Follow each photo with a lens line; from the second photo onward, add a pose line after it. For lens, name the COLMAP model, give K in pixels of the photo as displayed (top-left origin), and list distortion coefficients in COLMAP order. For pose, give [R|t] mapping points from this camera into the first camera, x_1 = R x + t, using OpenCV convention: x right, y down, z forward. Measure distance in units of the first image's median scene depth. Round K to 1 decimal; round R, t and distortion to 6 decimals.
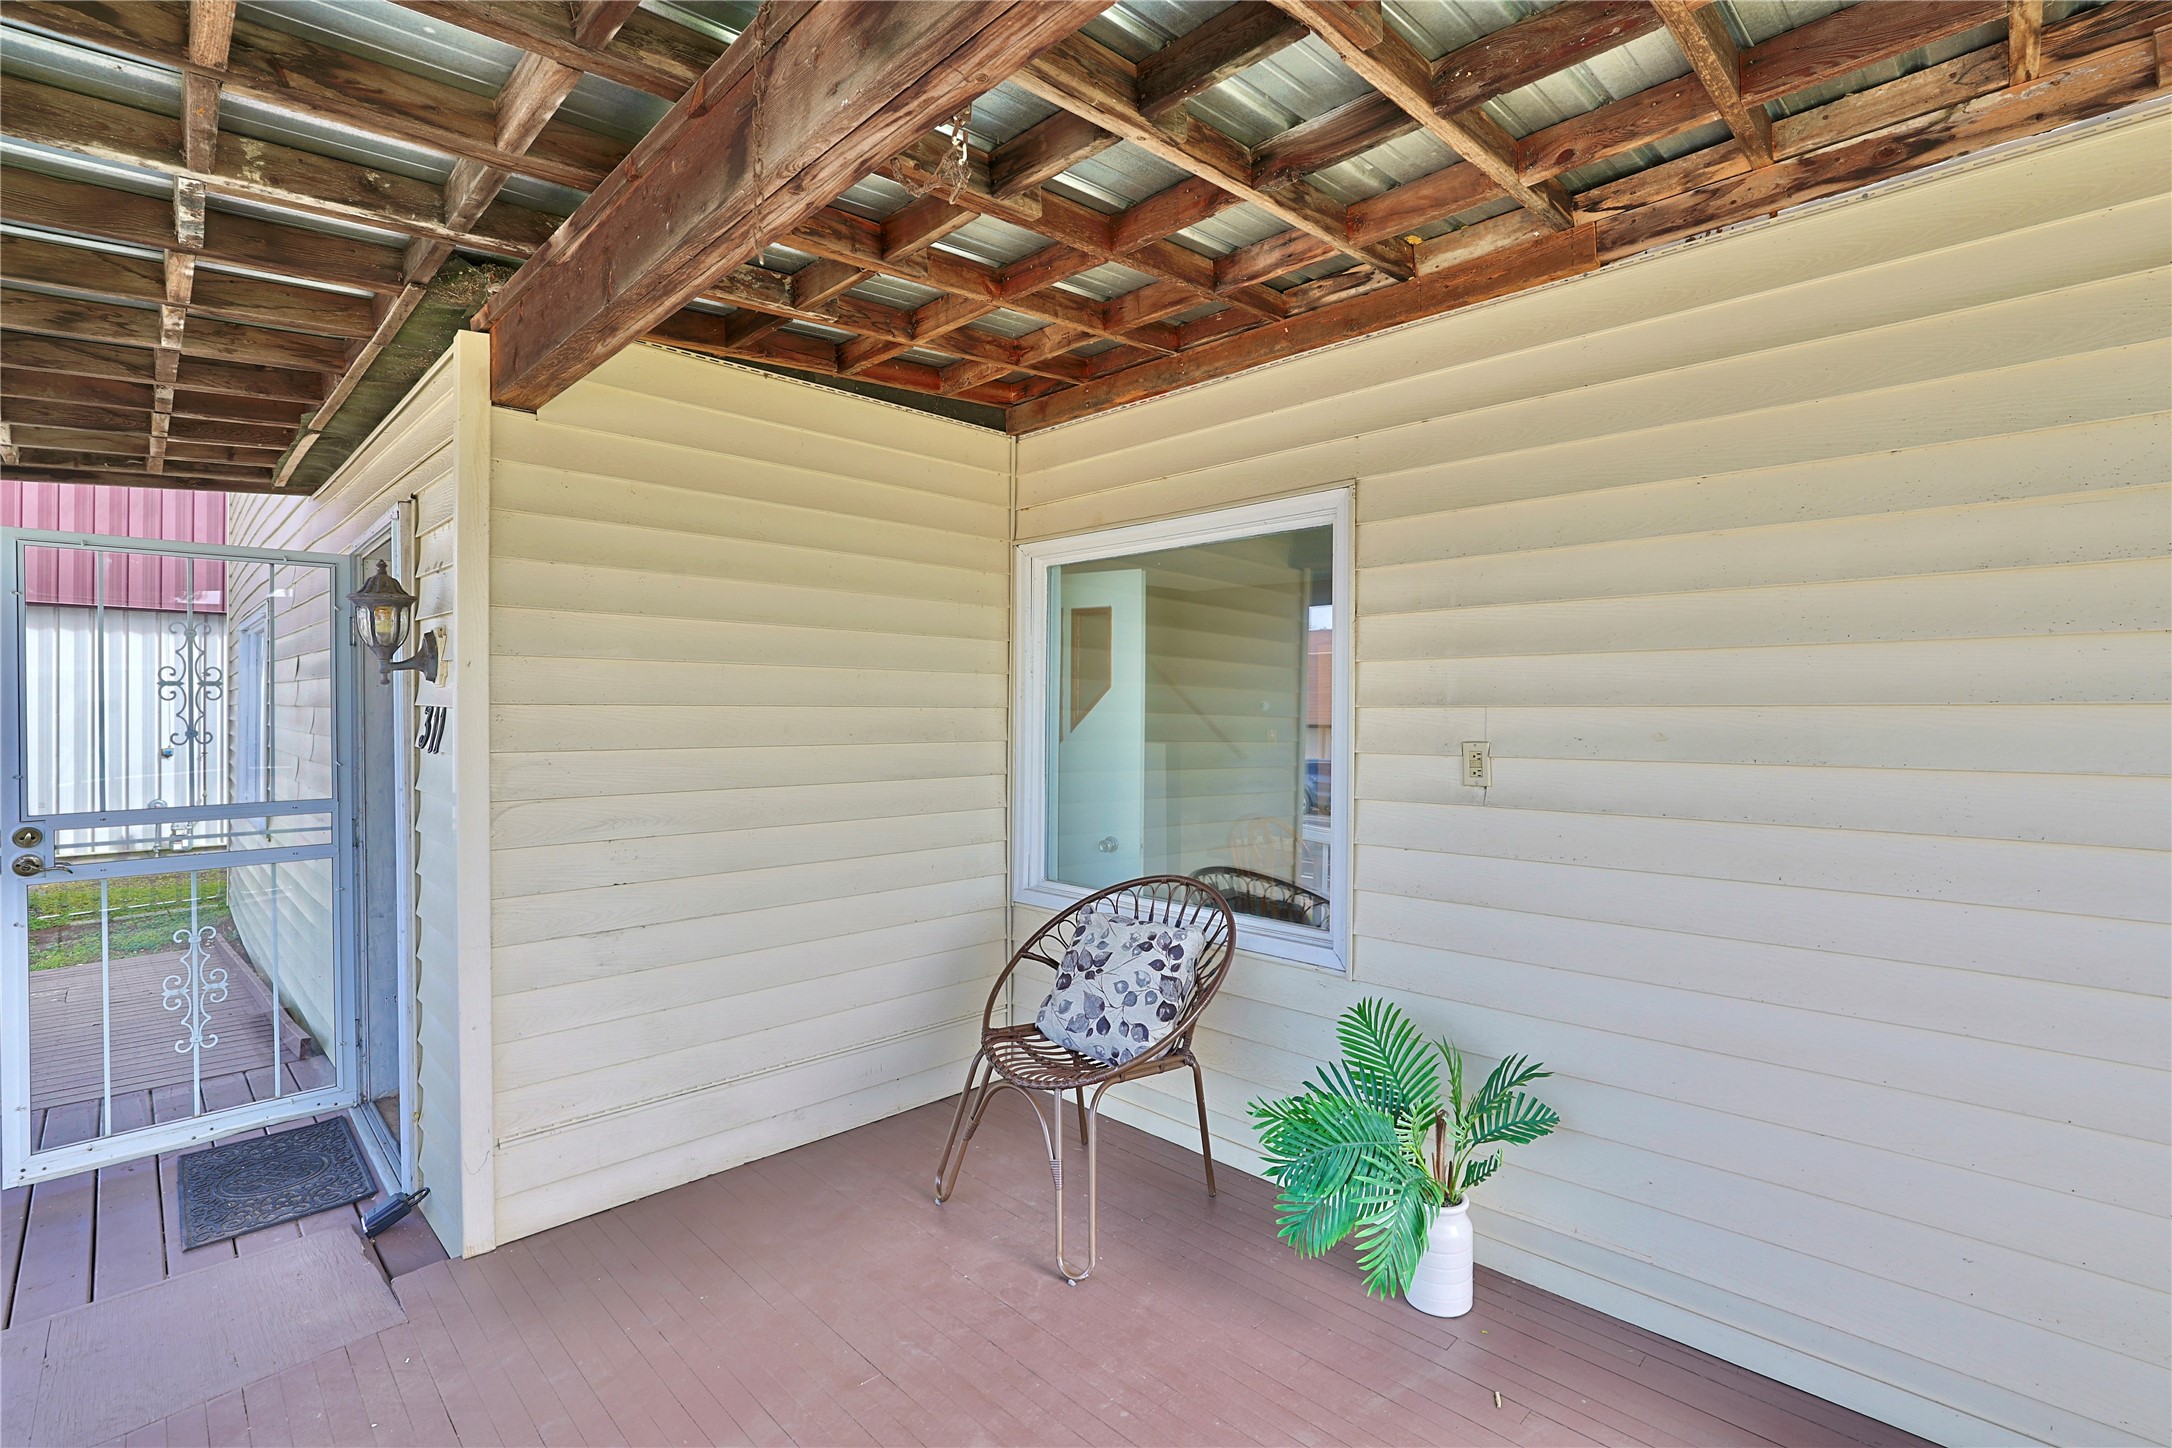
lens RADIAL K [[978.6, 0, 1081.7], [0, 978.6, 711.4], [0, 0, 1]] dist [-0.049391, 0.016393]
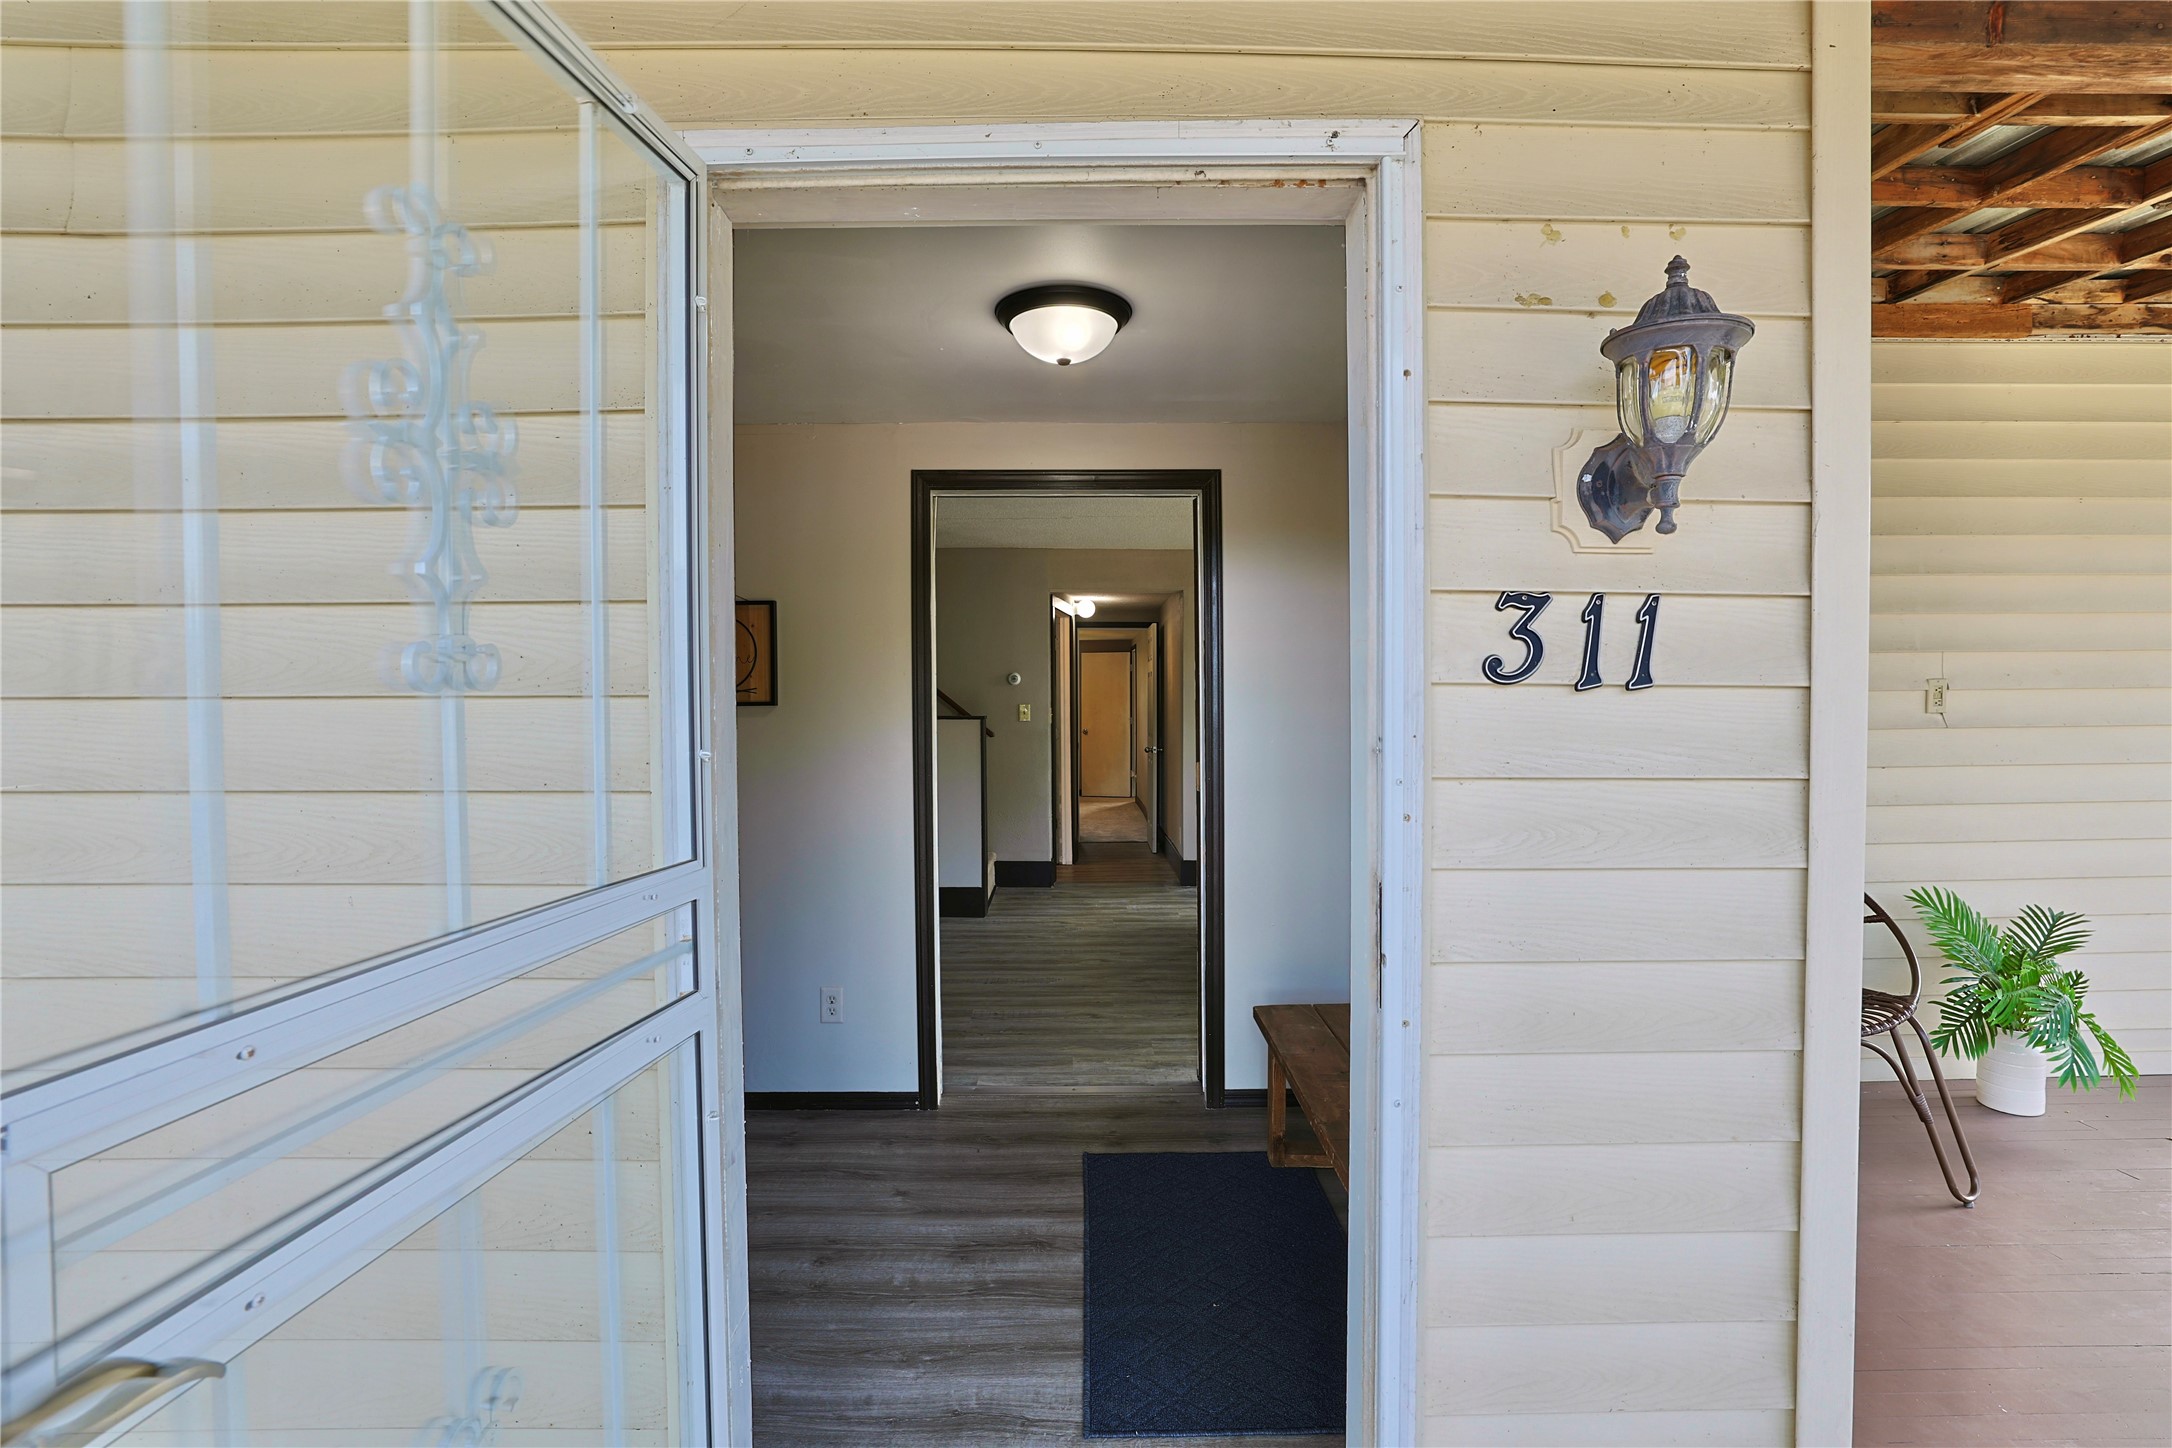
lens RADIAL K [[978.6, 0, 1081.7], [0, 978.6, 711.4], [0, 0, 1]] dist [-0.049391, 0.016393]
pose [[0.706827, -0.016348, 0.707197, -1.302993], [0.007257, 0.999848, 0.015860, 0.046511], [-0.707349, -0.006078, 0.706838, 0.913481]]
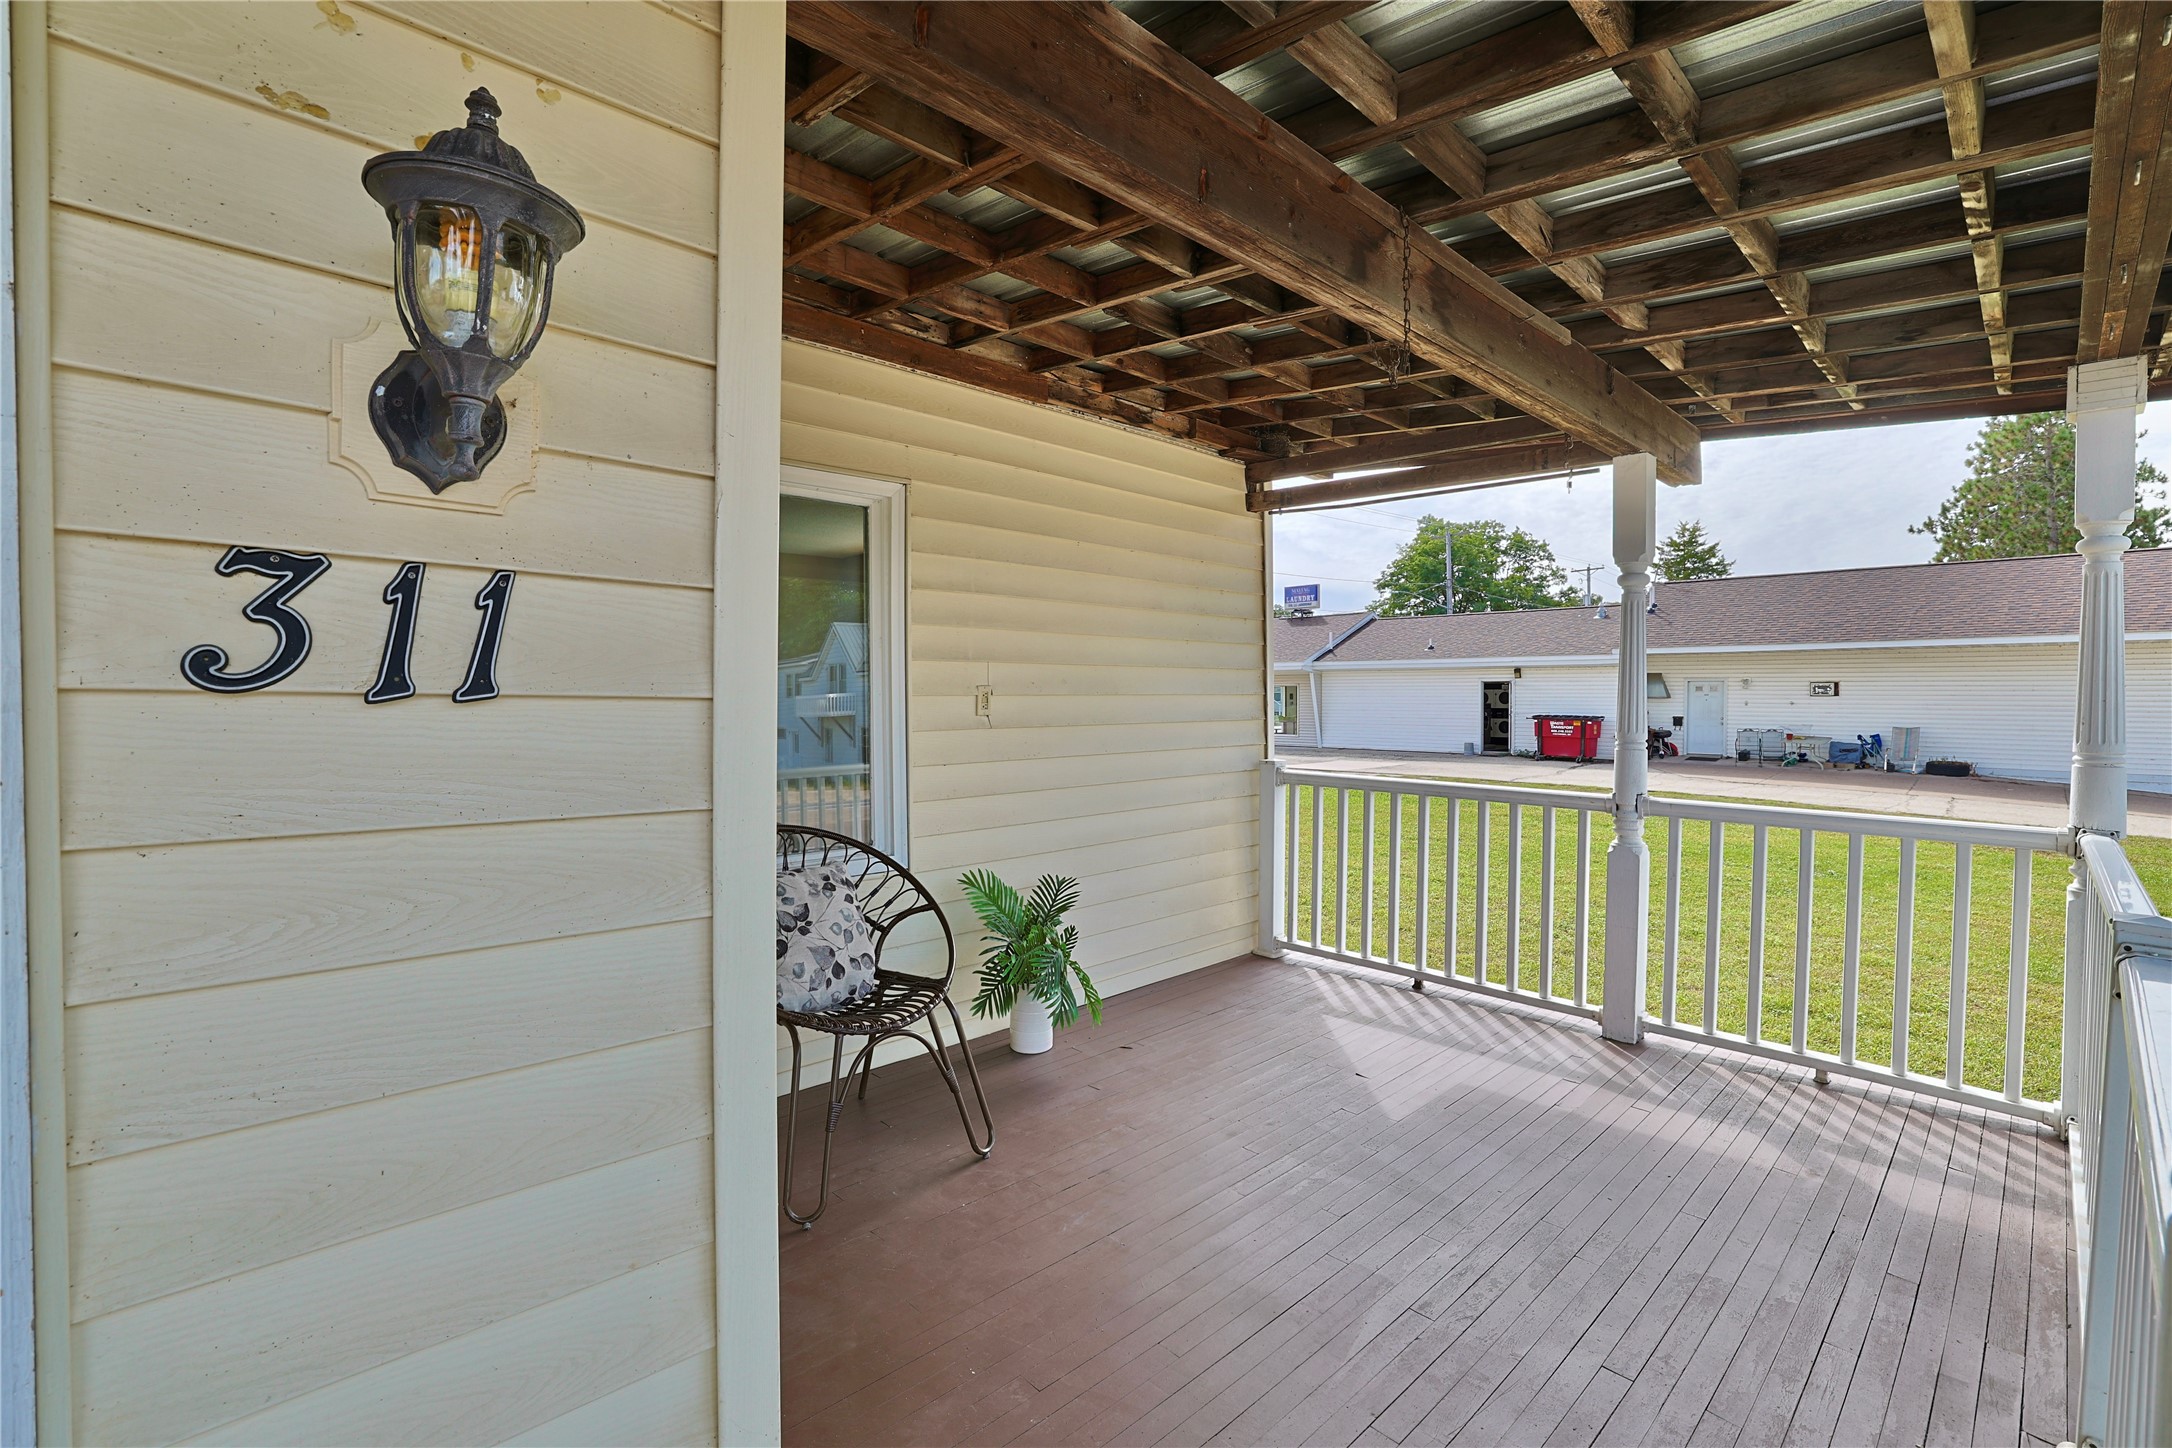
lens RADIAL K [[978.6, 0, 1081.7], [0, 978.6, 711.4], [0, 0, 1]] dist [-0.049391, 0.016393]
pose [[0.018358, -0.019627, 0.999639, -1.090054], [-0.002598, 0.999803, 0.019678, 0.041169], [-0.999828, -0.002958, 0.018303, 0.825531]]
